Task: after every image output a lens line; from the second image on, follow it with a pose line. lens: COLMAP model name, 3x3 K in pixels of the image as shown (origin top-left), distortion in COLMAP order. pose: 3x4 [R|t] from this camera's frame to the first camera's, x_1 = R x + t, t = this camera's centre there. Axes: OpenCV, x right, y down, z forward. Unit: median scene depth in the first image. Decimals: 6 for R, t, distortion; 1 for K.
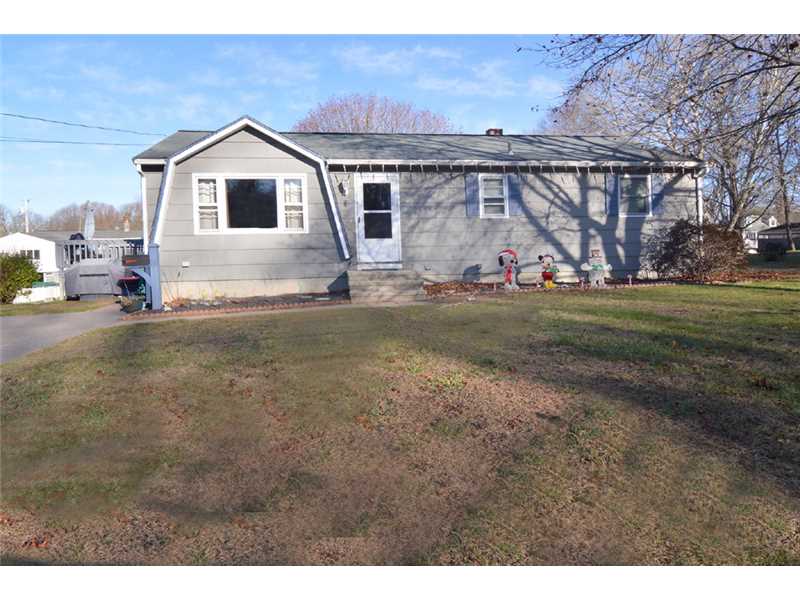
lens RADIAL K [[608.2, 0, 400.0], [0, 608.2, 300.0], [0, 0, 1]] dist [0.002696, -0.058595]
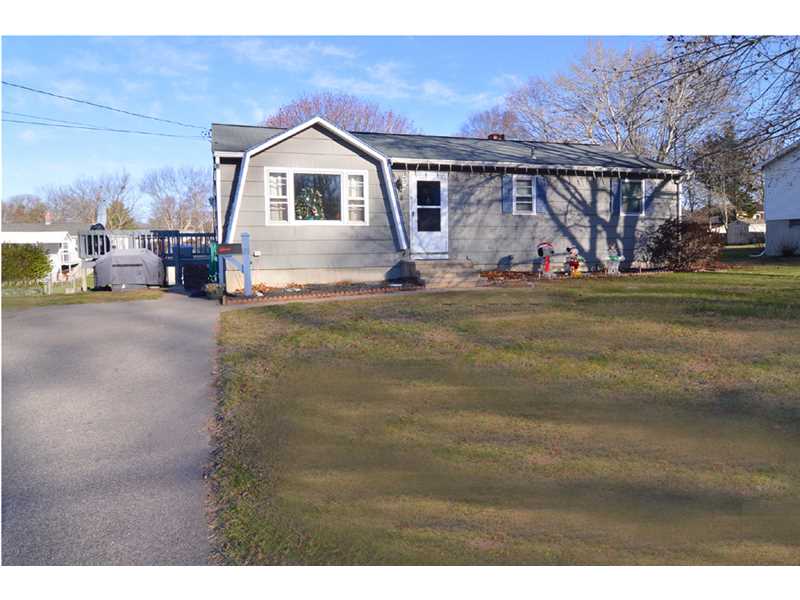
lens RADIAL K [[608.2, 0, 400.0], [0, 608.2, 300.0], [0, 0, 1]] dist [0.002696, -0.058595]
pose [[0.983016, -0.009436, 0.183279, -0.284233], [0.008999, 0.999954, 0.003218, 0.018938], [-0.183301, -0.001514, 0.983056, -0.071152]]
